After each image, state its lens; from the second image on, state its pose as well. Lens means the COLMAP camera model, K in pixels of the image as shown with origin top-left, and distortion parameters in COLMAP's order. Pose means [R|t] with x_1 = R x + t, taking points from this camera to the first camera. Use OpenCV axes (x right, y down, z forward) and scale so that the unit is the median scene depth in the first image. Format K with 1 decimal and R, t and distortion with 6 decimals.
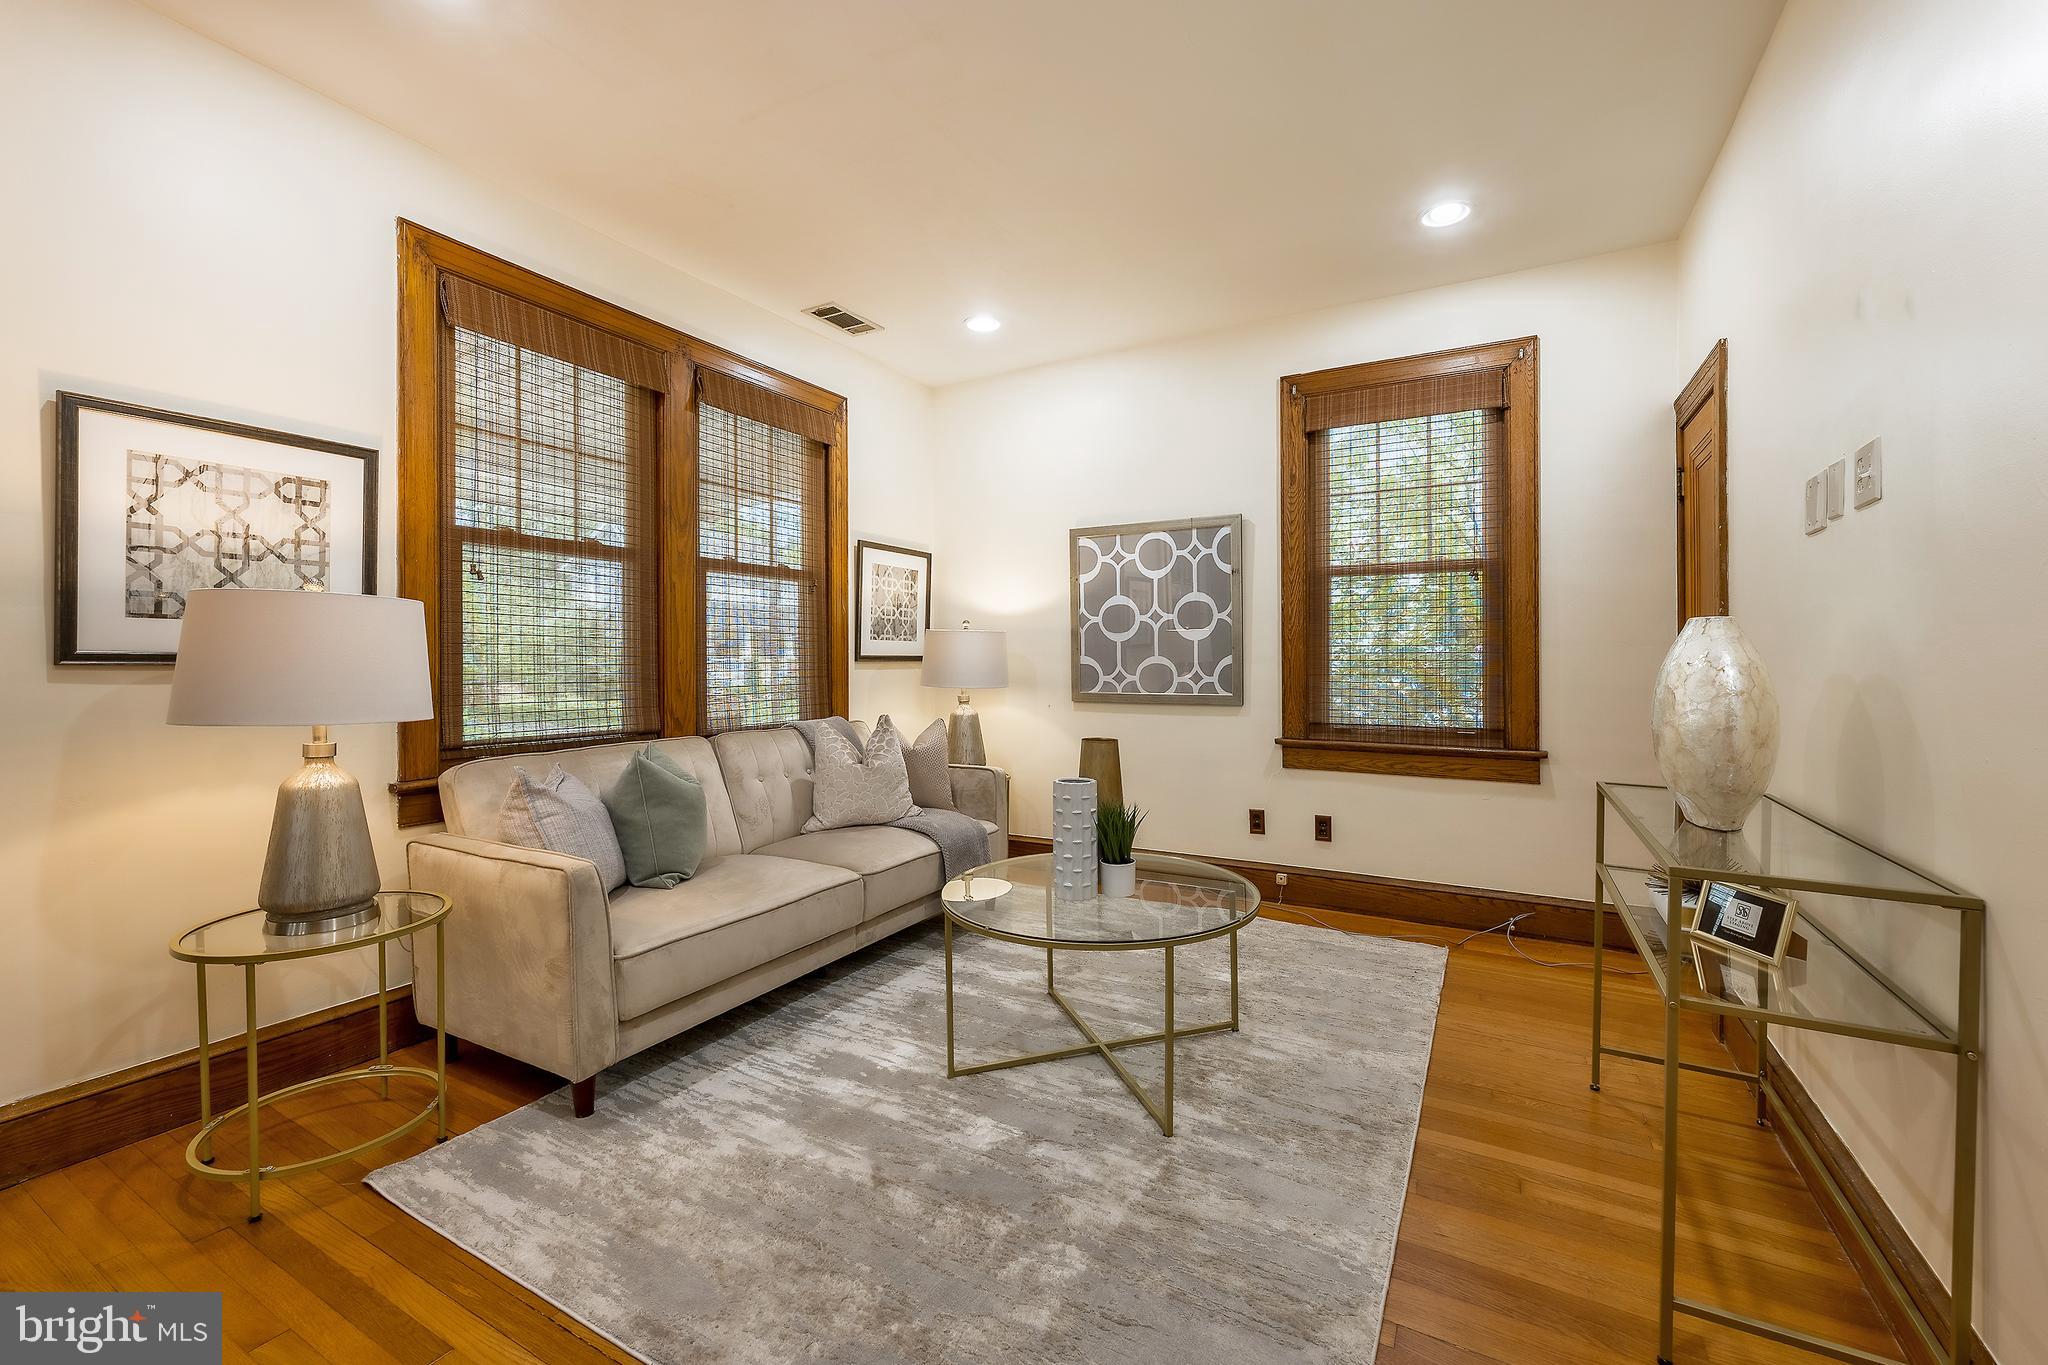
lens RADIAL K [[845.8, 0, 1025.9], [0, 845.8, 666.2], [0, 0, 1]] dist [-0.000541, 0.000319]
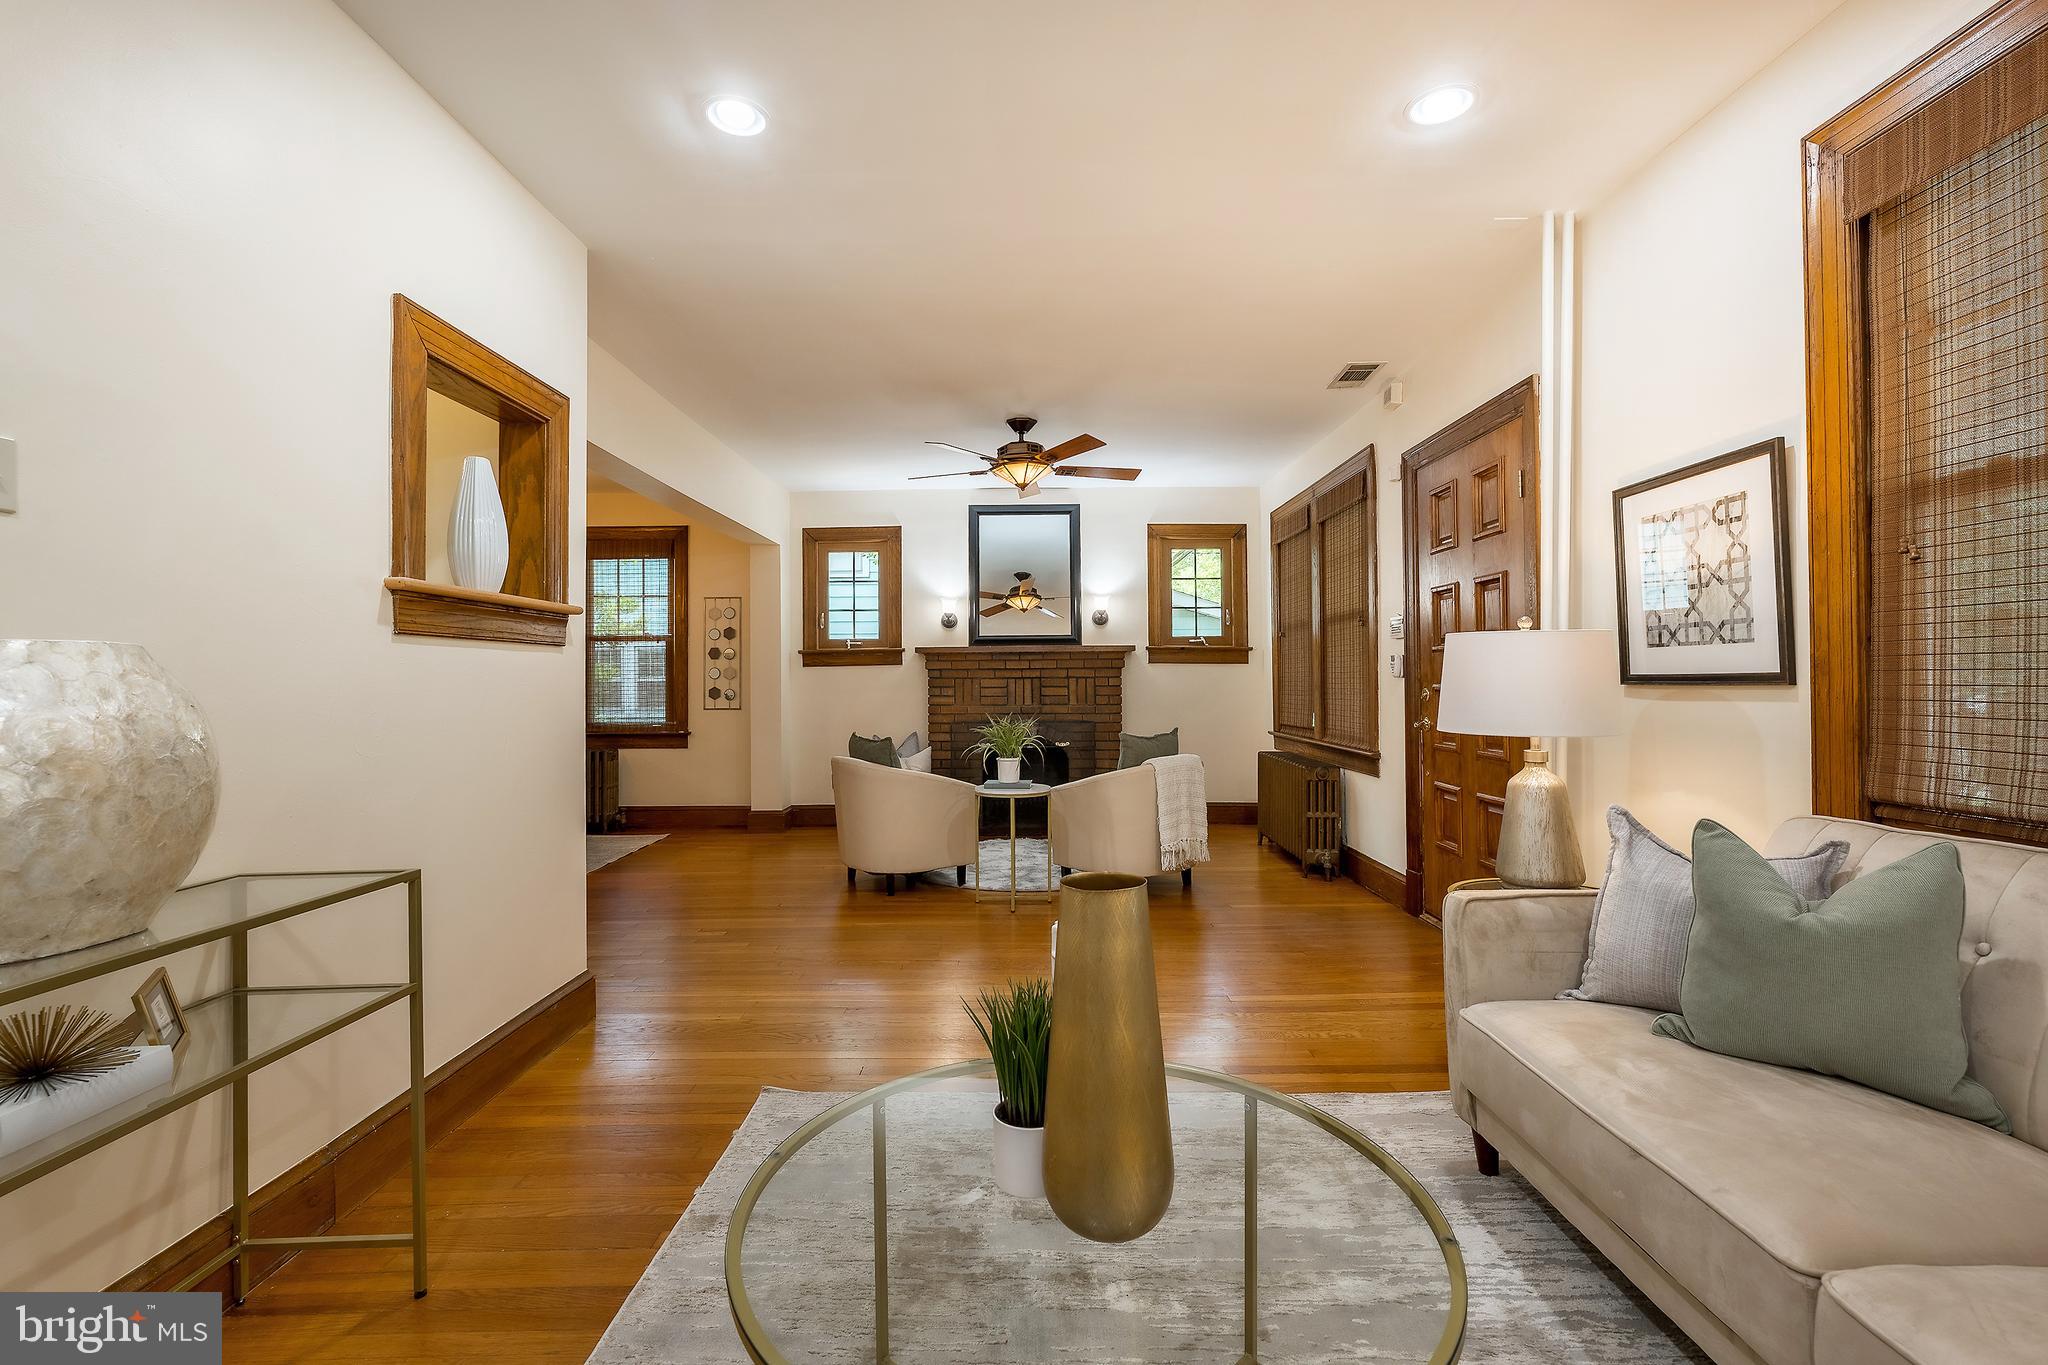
lens RADIAL K [[845.8, 0, 1005.8], [0, 845.8, 665.8], [0, 0, 1]] dist [-0.000541, 0.000319]
pose [[-0.887655, -0.000535, -0.460508, 0.218033], [0.006928, 0.999871, -0.014515, -0.010049], [0.460457, -0.016075, -0.887537, 0.929189]]
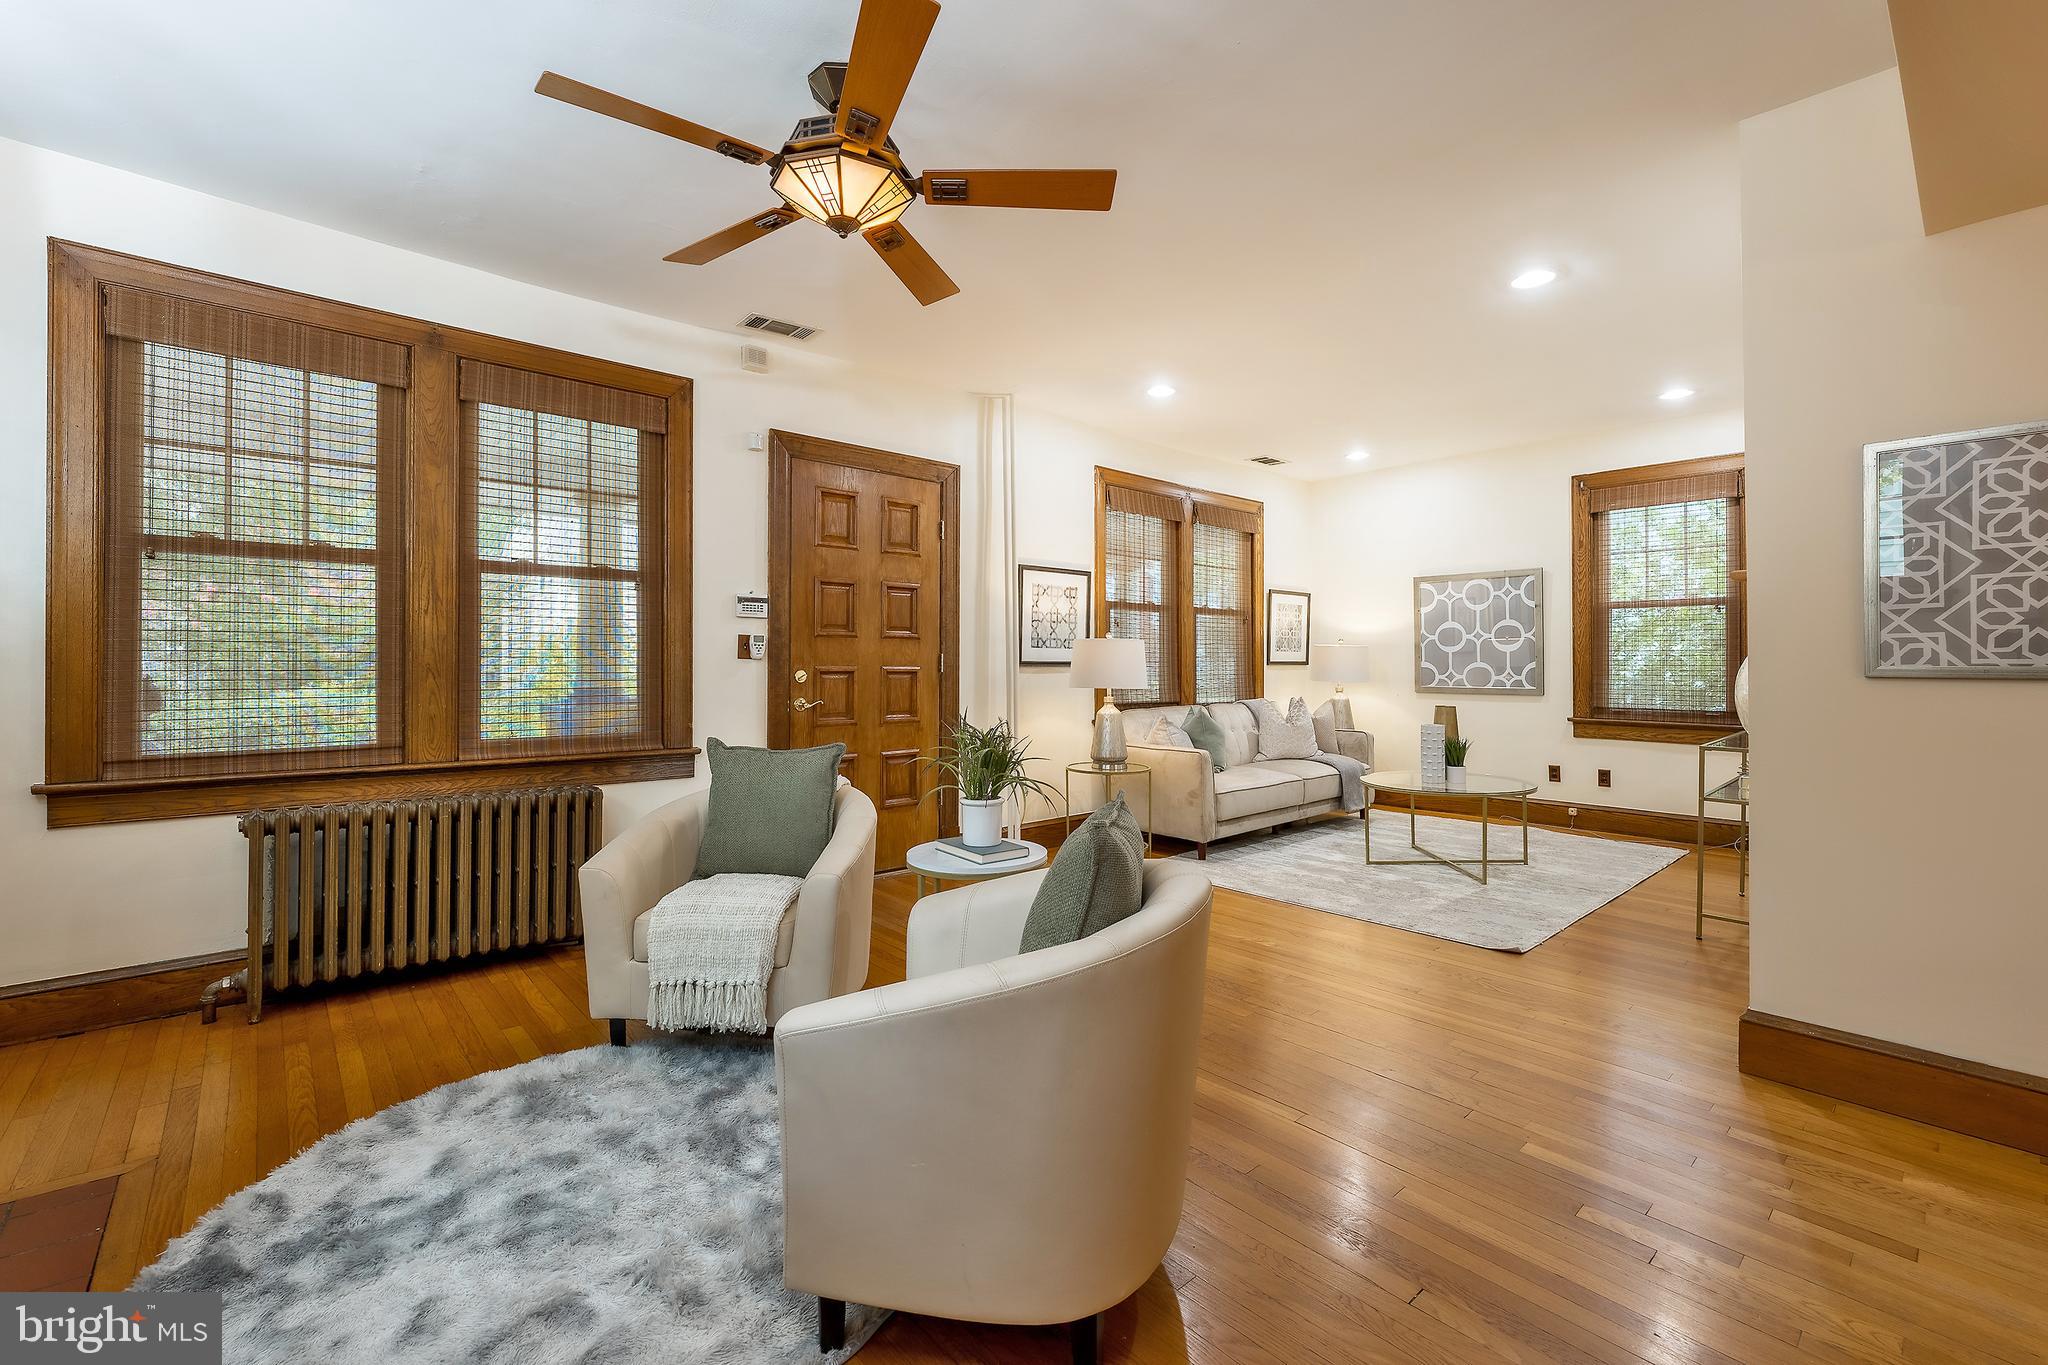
lens RADIAL K [[845.8, 0, 1018.2], [0, 845.8, 660.2], [0, 0, 1]] dist [-0.000541, 0.000319]
pose [[0.940644, 0.001017, -0.339393, -0.121175], [-0.004303, 0.999951, -0.008931, 0.002025], [0.339368, 0.009861, 0.940602, -0.796703]]
